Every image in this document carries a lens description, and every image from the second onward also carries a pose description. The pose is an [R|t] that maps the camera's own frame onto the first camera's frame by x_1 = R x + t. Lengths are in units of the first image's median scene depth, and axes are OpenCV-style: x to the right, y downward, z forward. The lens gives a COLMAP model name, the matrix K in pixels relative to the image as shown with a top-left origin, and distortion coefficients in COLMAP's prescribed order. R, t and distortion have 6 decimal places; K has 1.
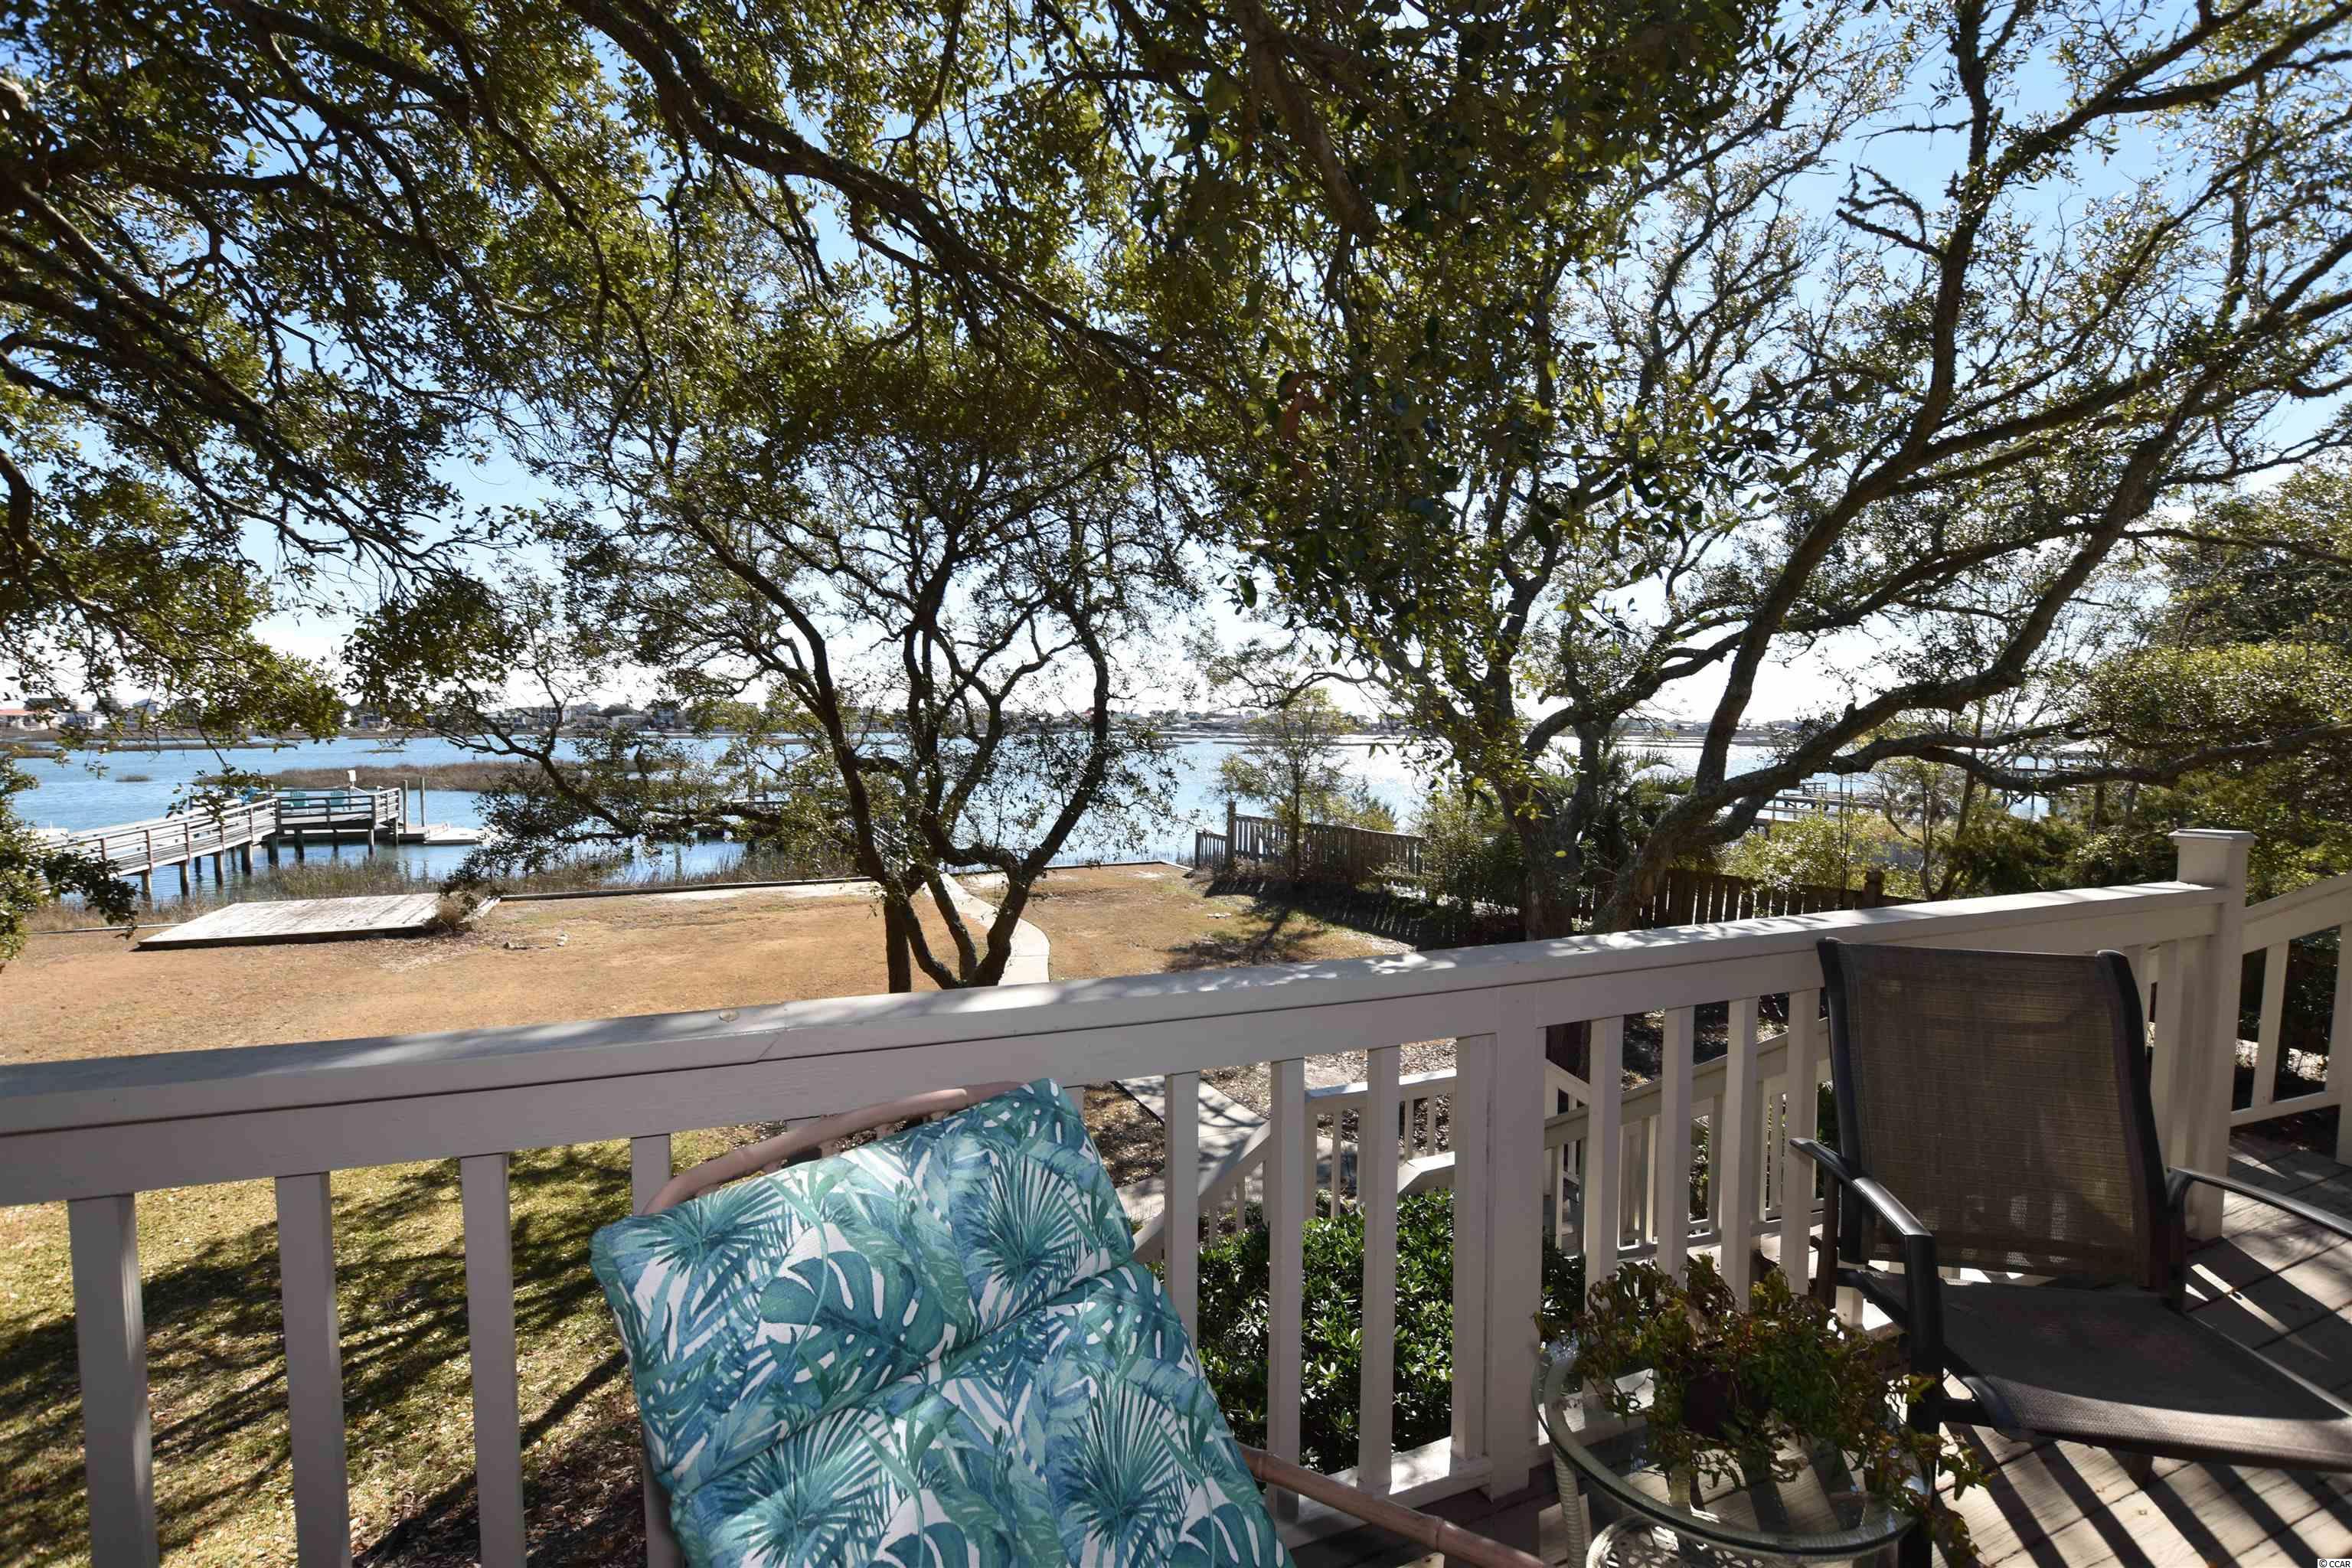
lens RADIAL K [[1036.8, 0, 1172.6], [0, 1036.8, 788.7], [0, 0, 1]] dist [-0.034981, 0.005569]
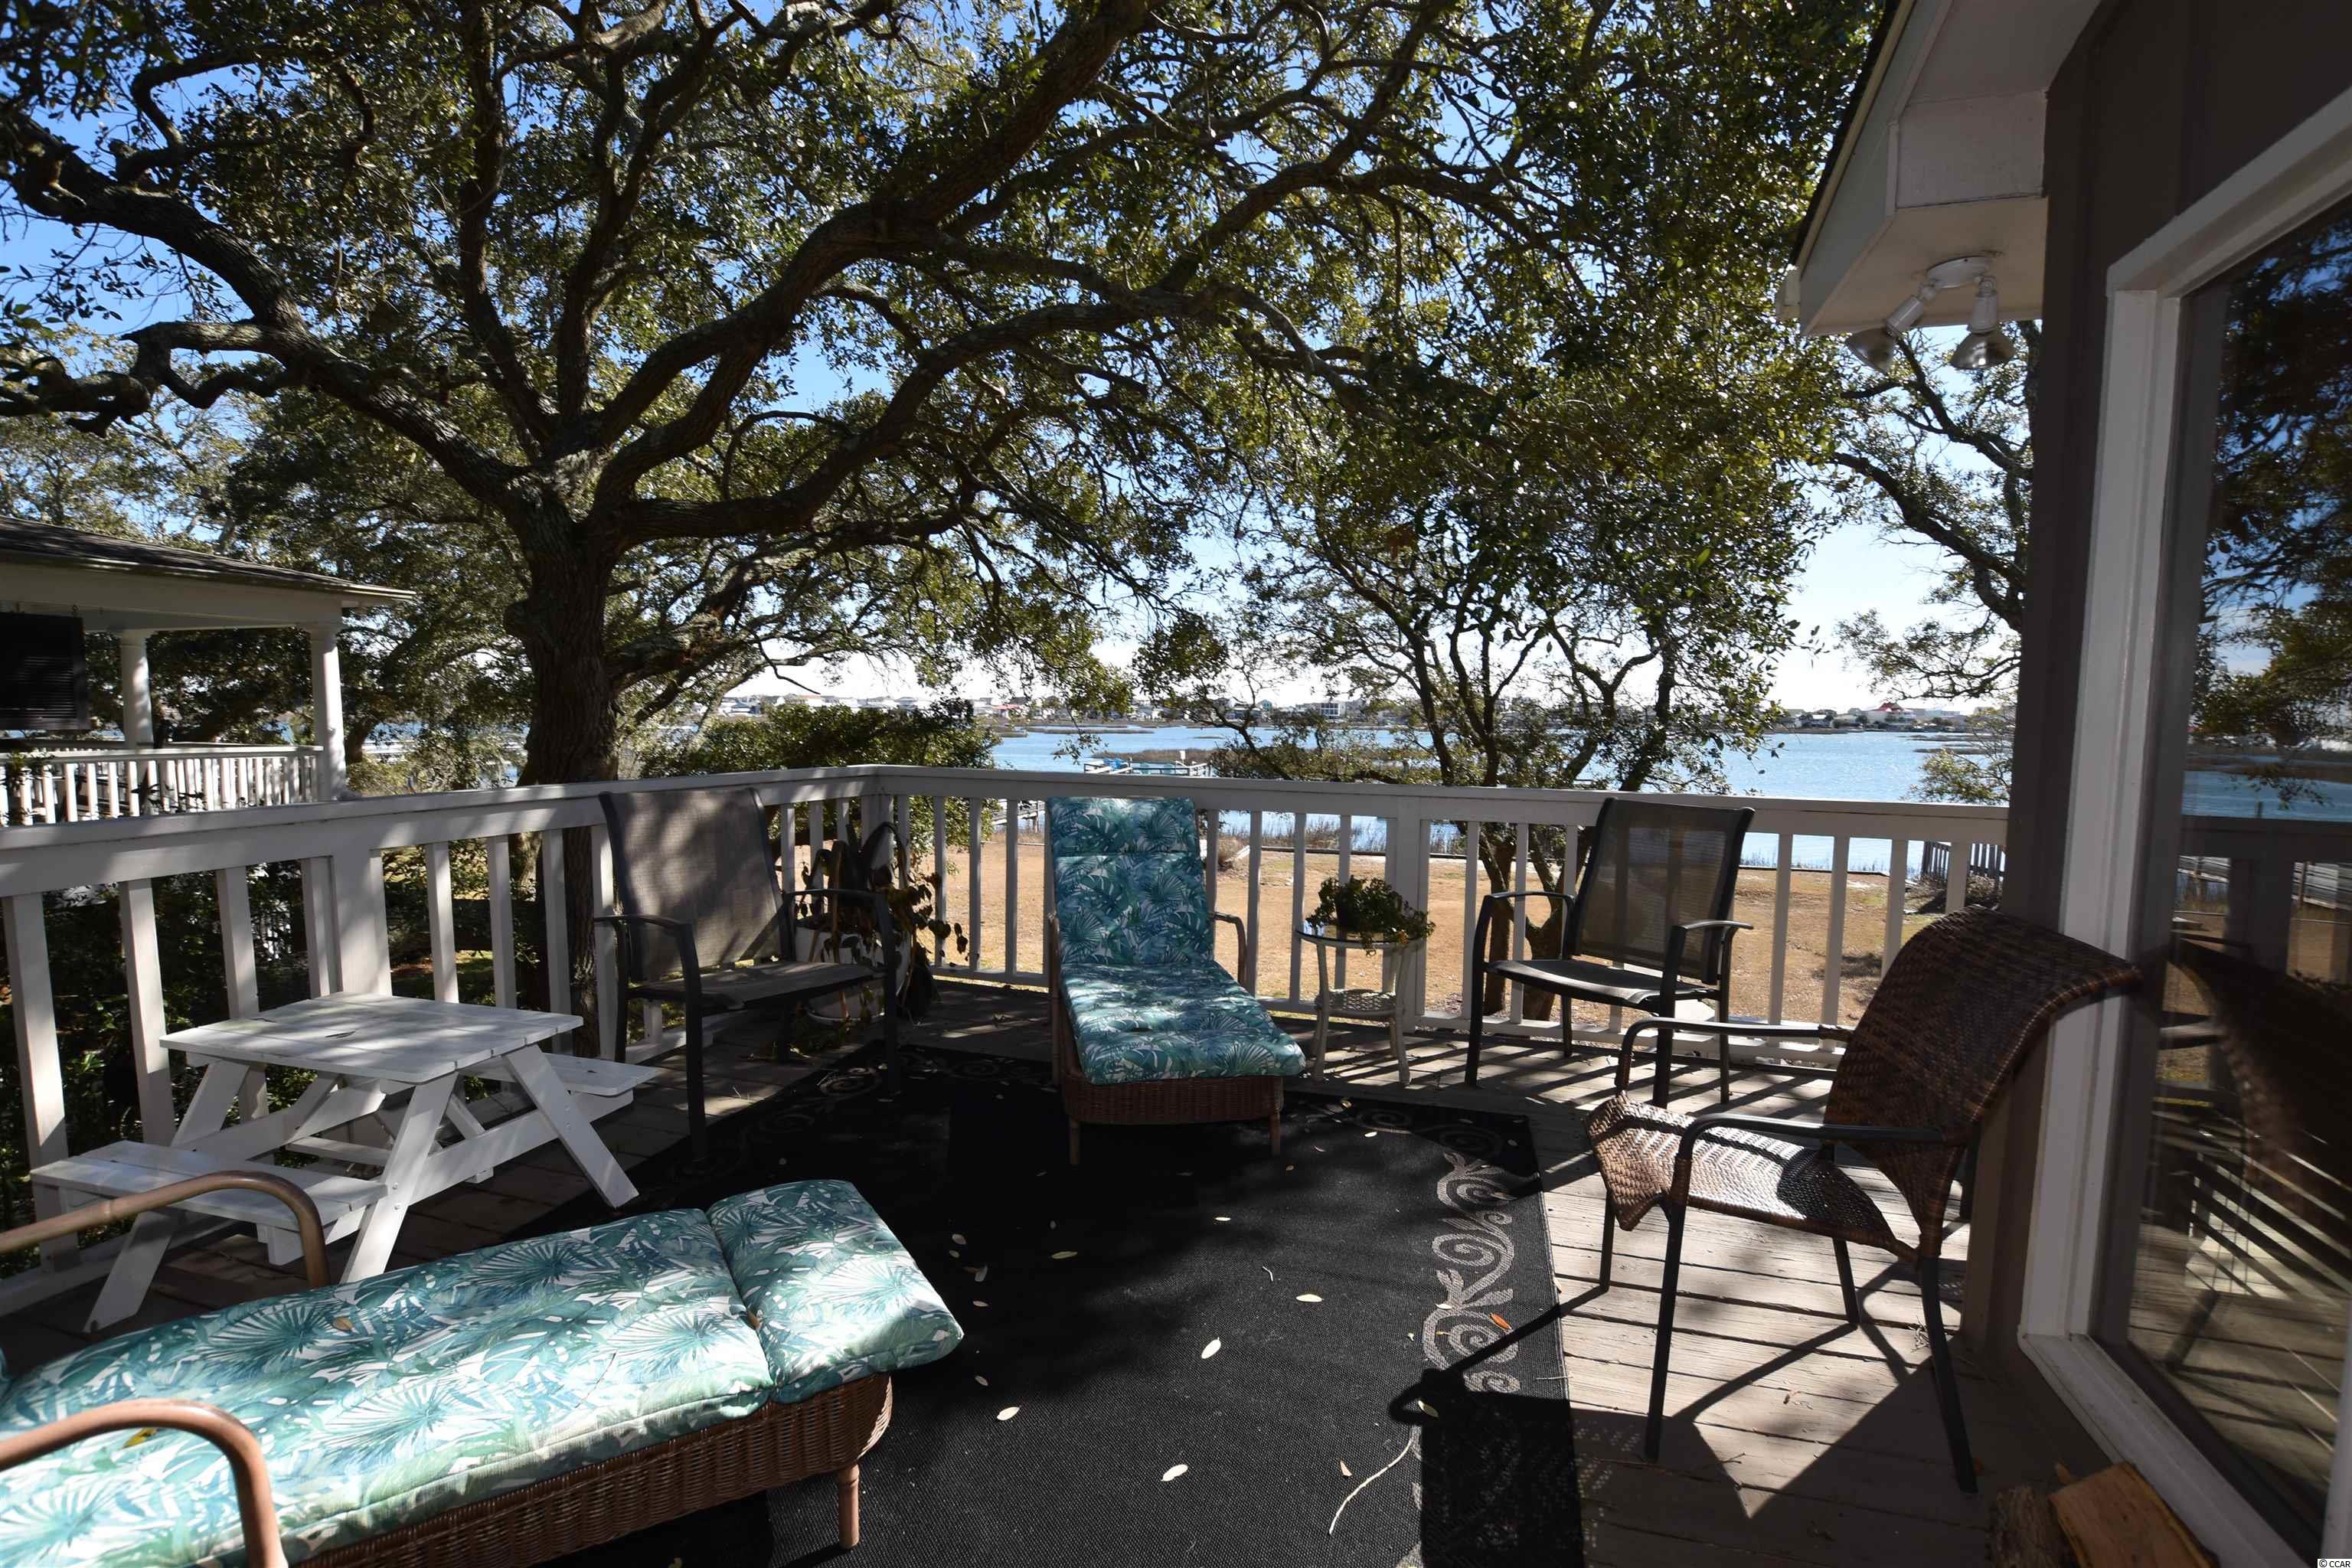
lens RADIAL K [[1036.8, 0, 1178.2], [0, 1036.8, 793.7], [0, 0, 1]] dist [-0.034981, 0.005569]
pose [[0.770922, 0.051925, -0.634809, 0.307038], [-0.046733, 0.998596, 0.024929, 0.031393], [0.635213, 0.010448, 0.772267, -0.238917]]
